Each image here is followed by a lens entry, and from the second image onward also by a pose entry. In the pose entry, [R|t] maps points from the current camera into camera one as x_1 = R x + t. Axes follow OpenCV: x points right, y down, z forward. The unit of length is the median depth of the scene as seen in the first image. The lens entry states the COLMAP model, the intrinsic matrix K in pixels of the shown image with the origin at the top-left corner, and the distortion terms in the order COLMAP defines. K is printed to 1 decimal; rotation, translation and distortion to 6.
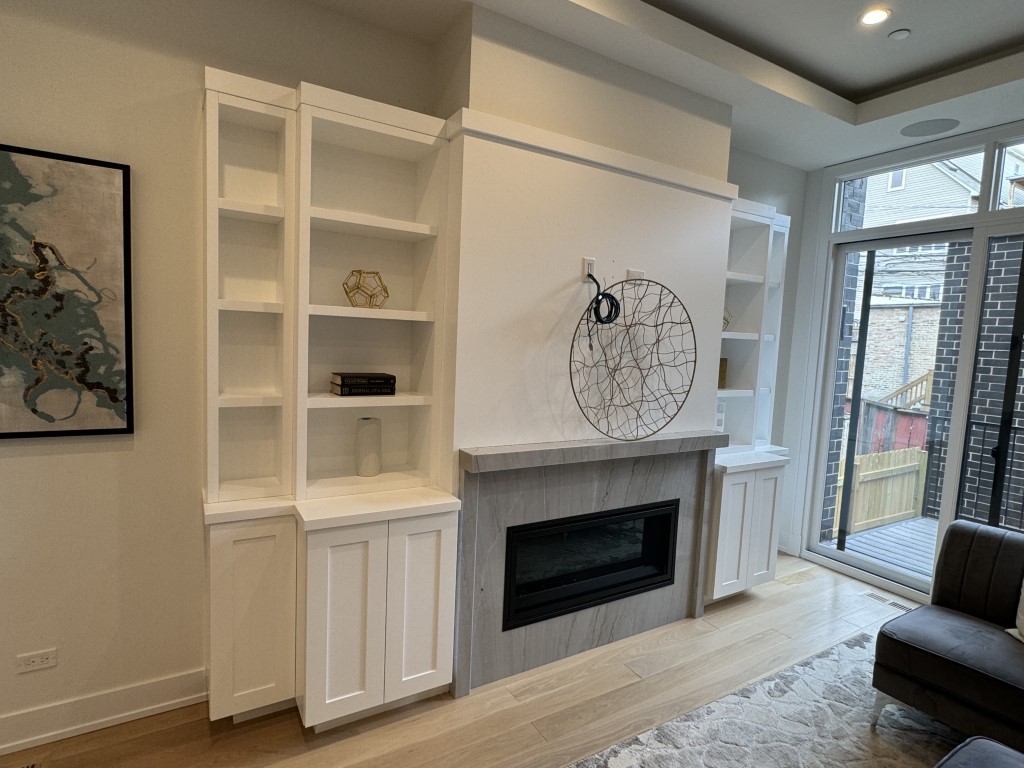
lens RADIAL K [[554.4, 0, 514.4], [0, 554.4, 386.3], [0, 0, 1]] dist [-0.000977, 0.002471]
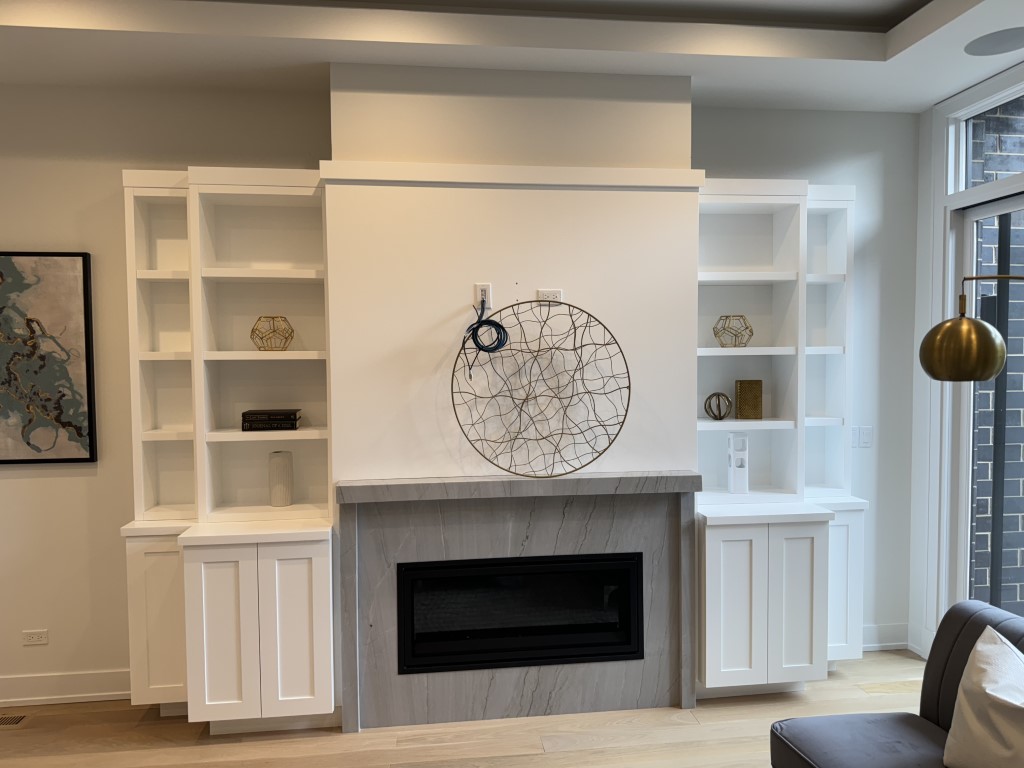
lens RADIAL K [[731.9, 0, 506.3], [0, 731.9, 388.3], [0, 0, 1]] dist [0.039289, -0.042328]
pose [[0.910868, -0.033569, -0.411331, 0.741743], [0.012513, 0.998475, -0.053776, 0.017341], [0.412509, 0.043835, 0.909898, -0.119756]]
